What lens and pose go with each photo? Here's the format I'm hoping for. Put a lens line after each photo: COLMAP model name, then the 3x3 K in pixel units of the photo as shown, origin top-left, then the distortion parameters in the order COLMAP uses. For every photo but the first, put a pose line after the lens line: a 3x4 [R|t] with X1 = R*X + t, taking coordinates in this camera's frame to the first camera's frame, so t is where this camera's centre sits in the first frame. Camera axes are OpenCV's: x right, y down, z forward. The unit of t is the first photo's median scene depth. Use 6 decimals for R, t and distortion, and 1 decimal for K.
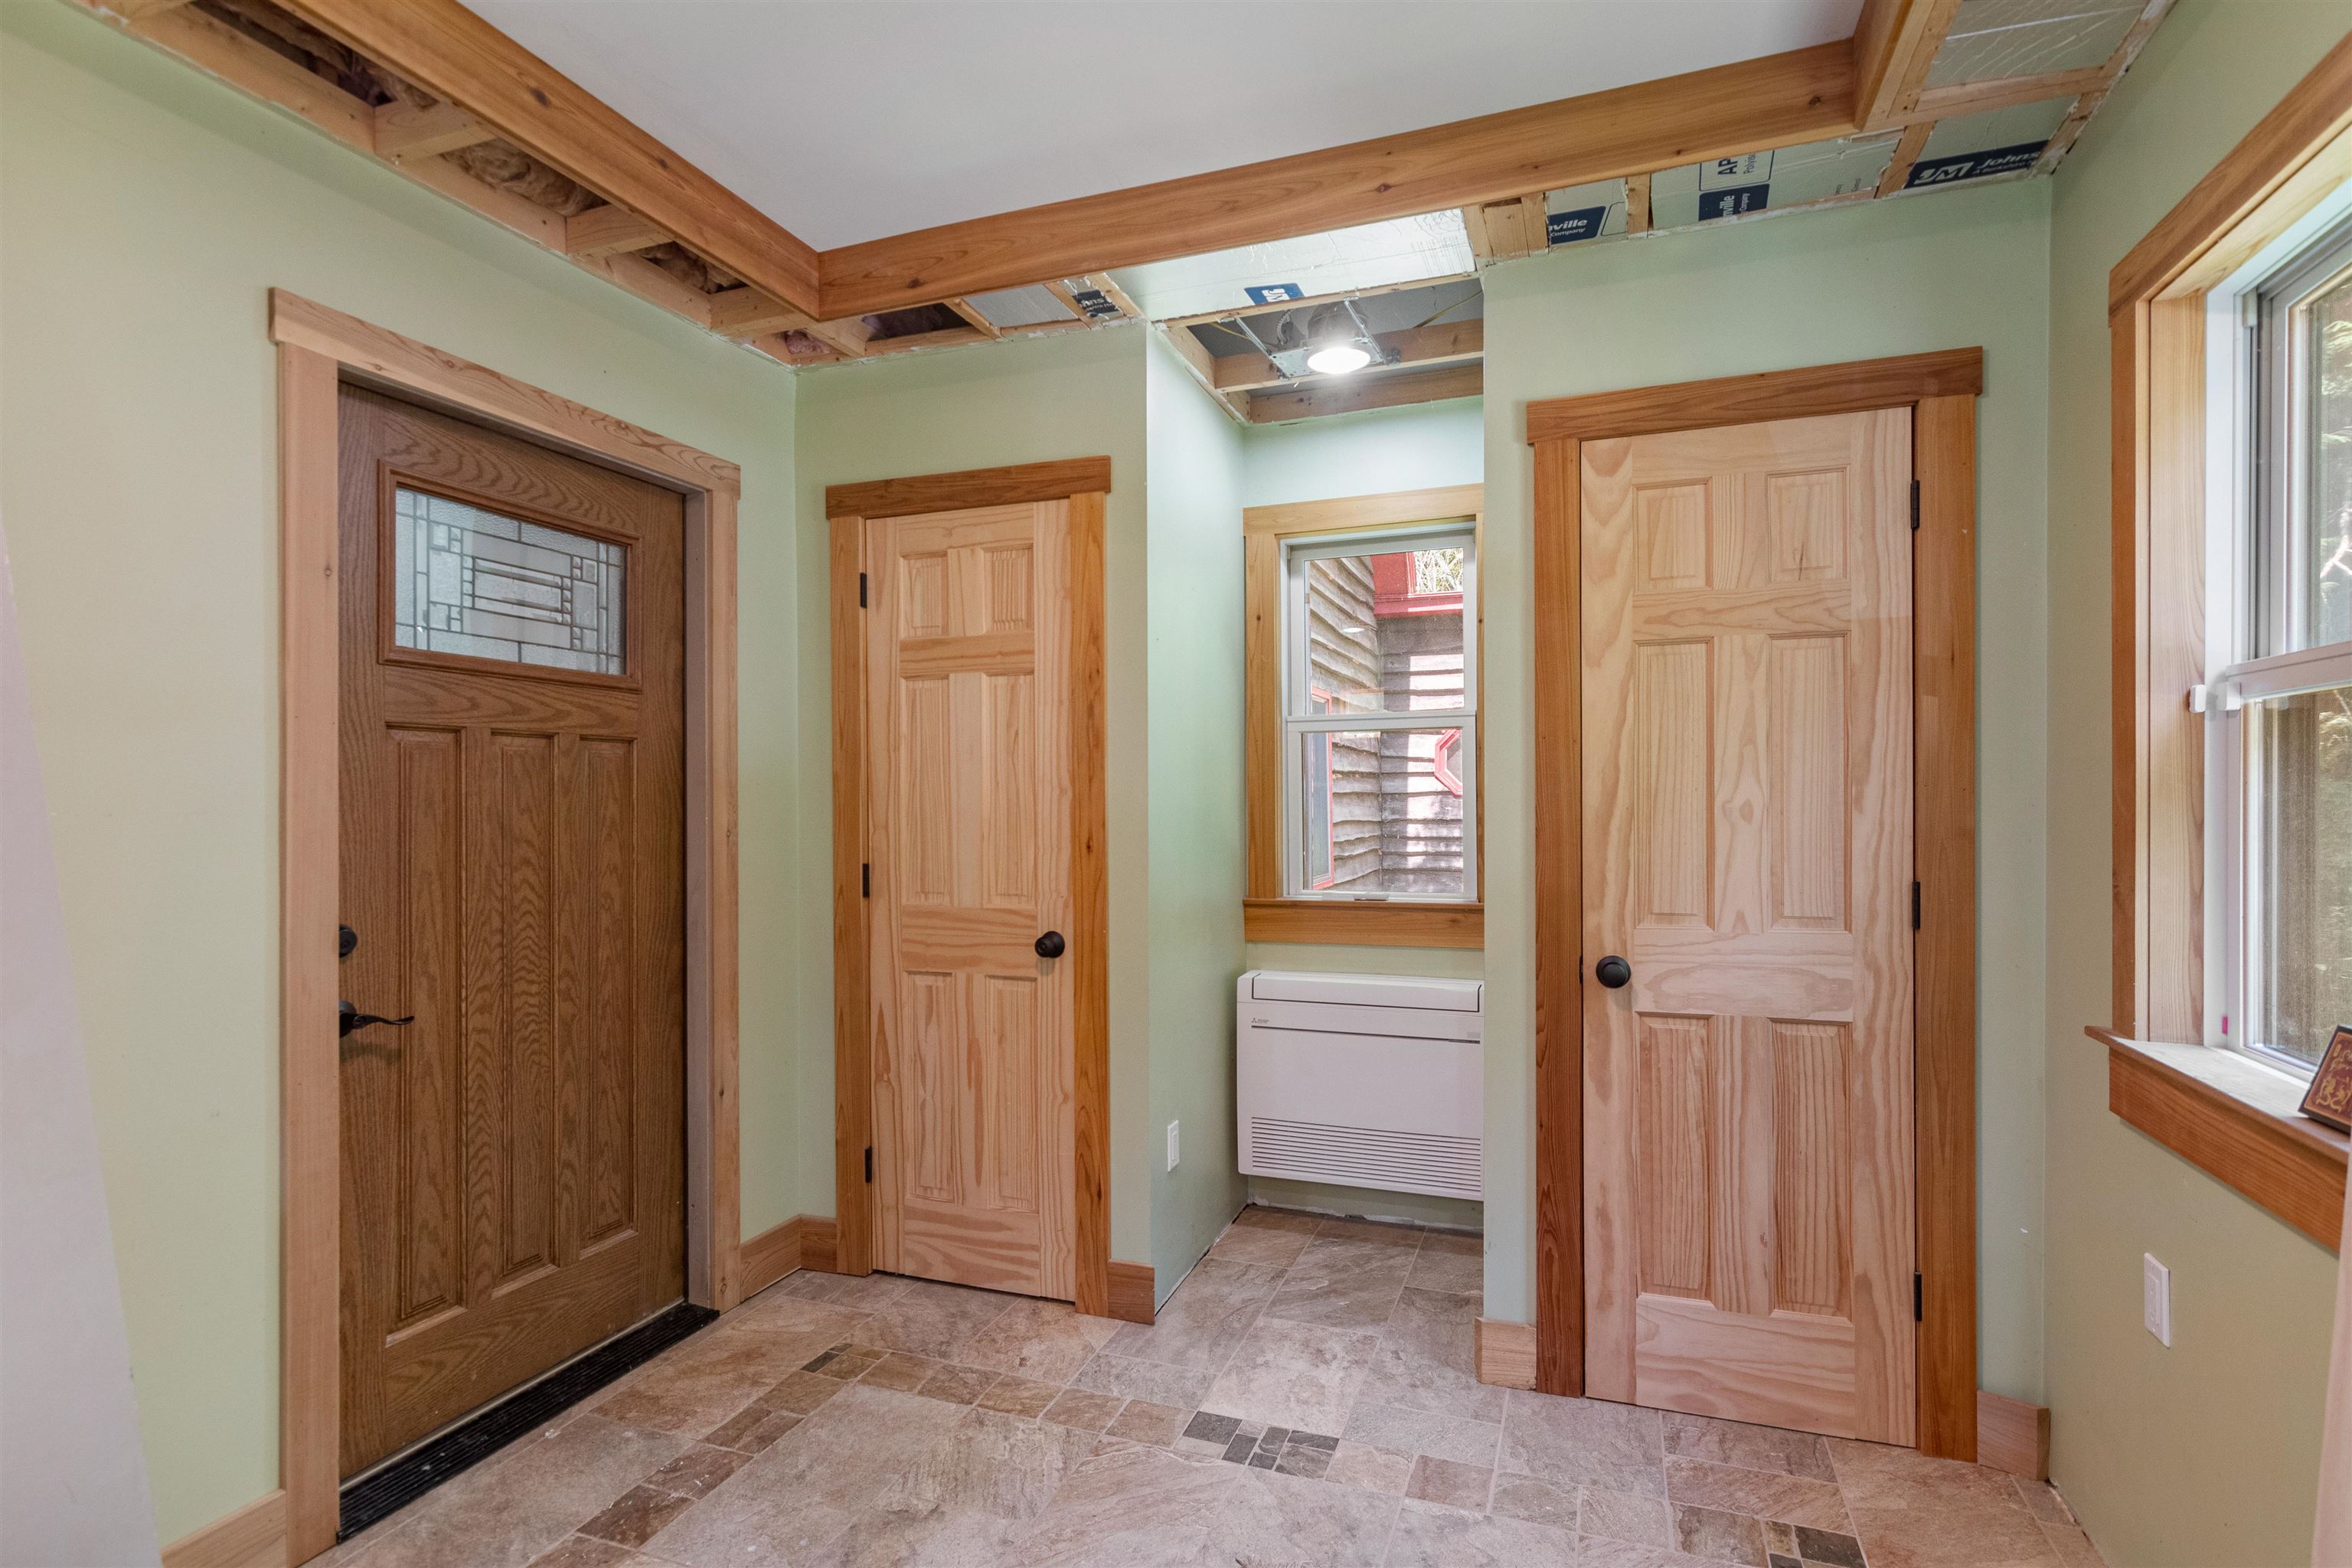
lens RADIAL K [[1133.6, 0, 1169.5], [0, 1133.6, 786.6], [0, 0, 1]] dist [-0.002629, 0.003038]
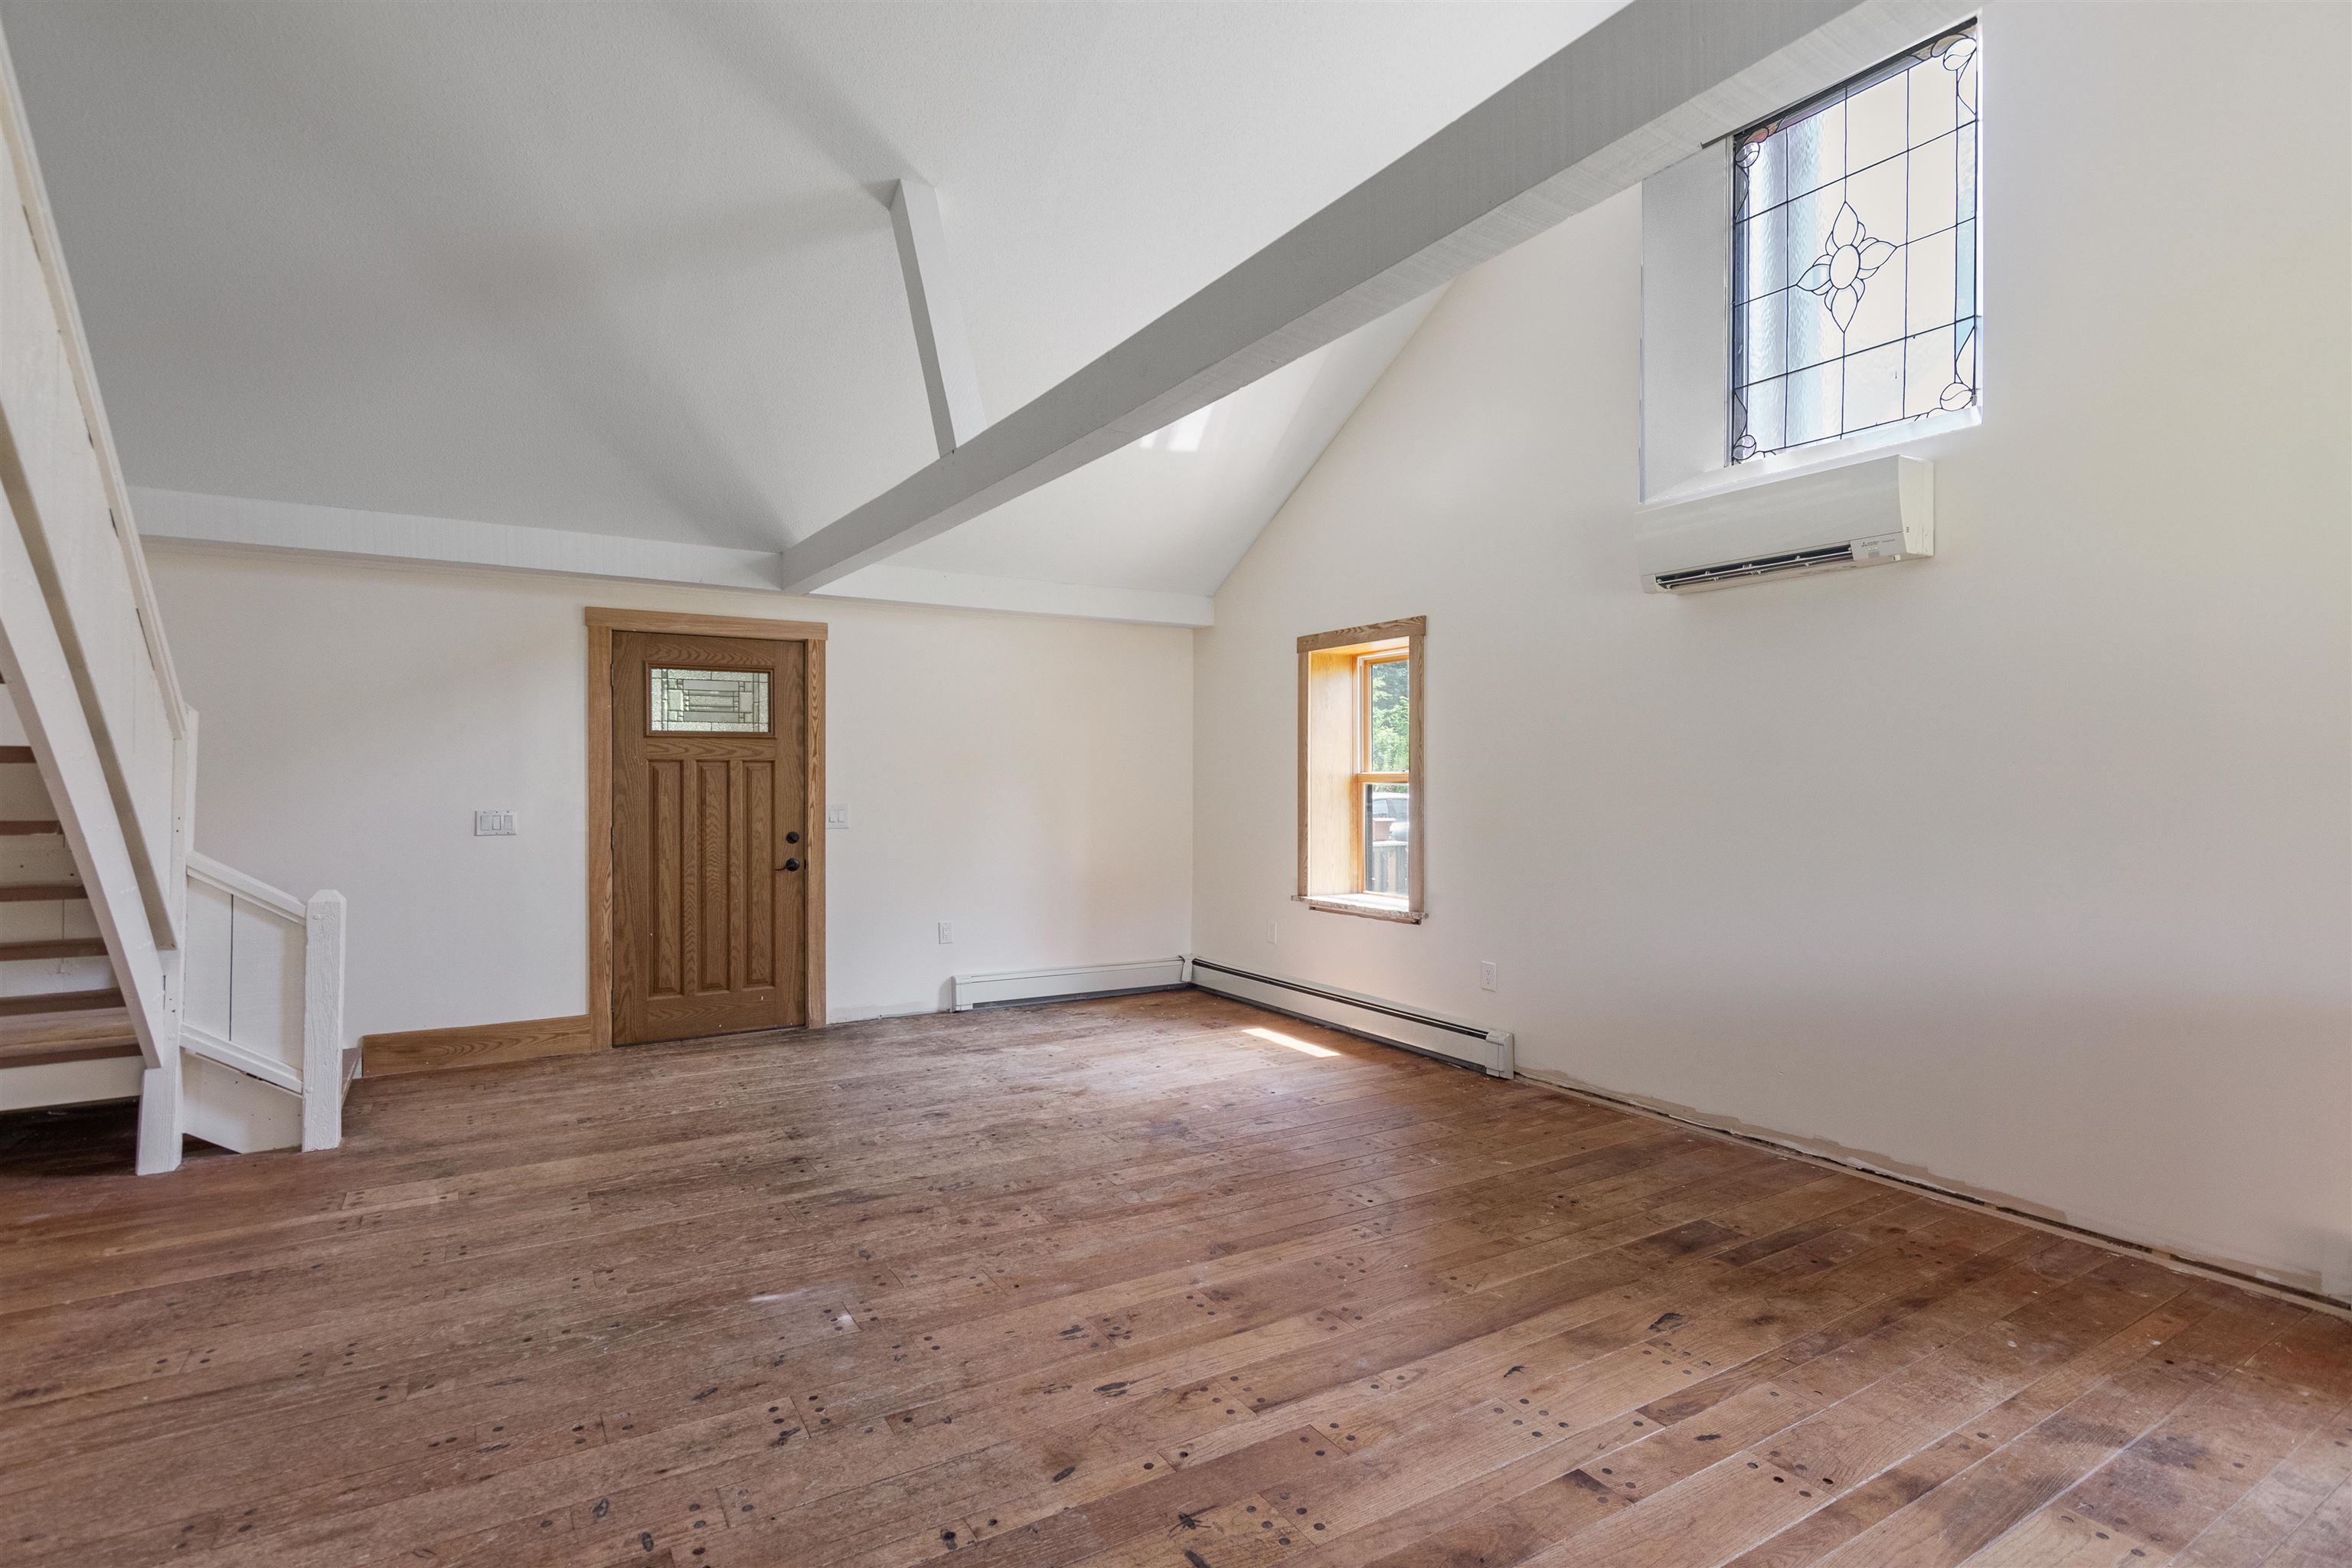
lens RADIAL K [[1133.6, 0, 1169.5], [0, 1133.6, 786.6], [0, 0, 1]] dist [-0.002629, 0.003038]
pose [[0.783183, -0.007896, -0.621741, 1.579355], [0.009908, 0.999951, -0.000219, 0.015878], [0.621712, -0.005989, 0.783223, -0.243159]]
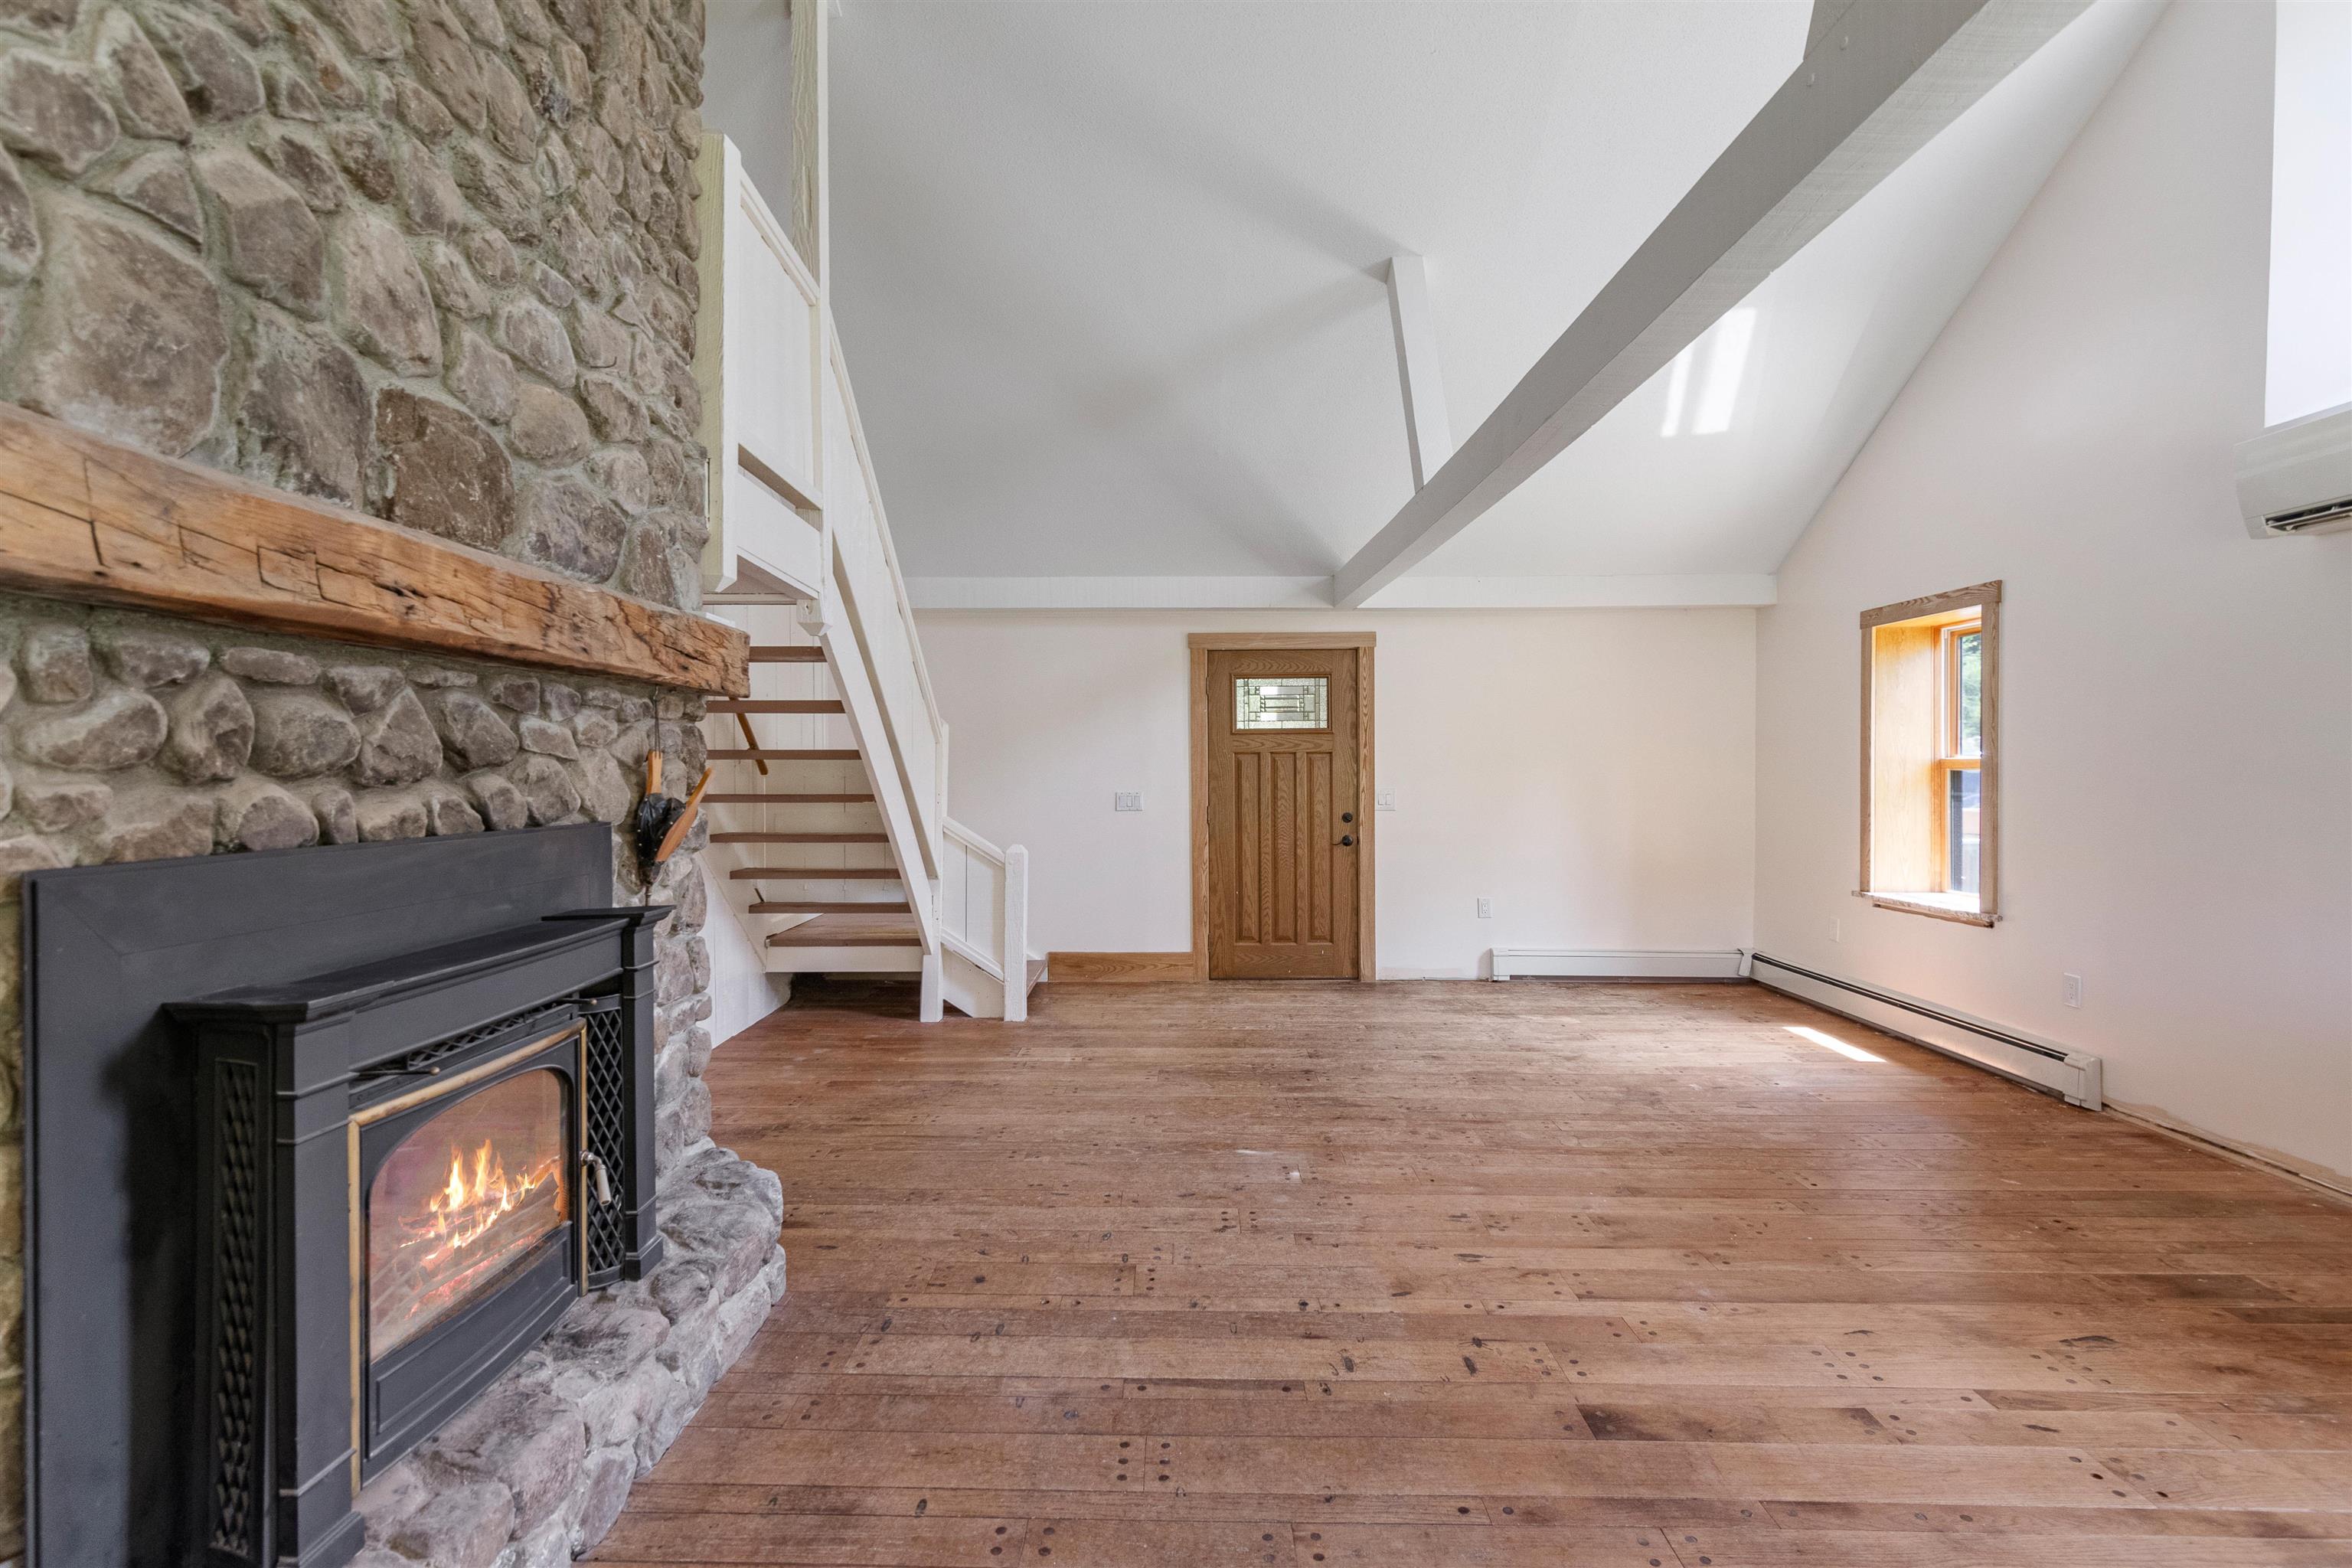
lens RADIAL K [[1152.0, 0, 1182.2], [0, 1152.0, 802.5], [0, 0, 1]] dist [0.002691, 0.001220]
pose [[0.337227, 0.013959, -0.941320, 2.006888], [0.008565, 0.999803, 0.017895, 0.023317], [0.941385, -0.014097, 0.337041, -0.208347]]
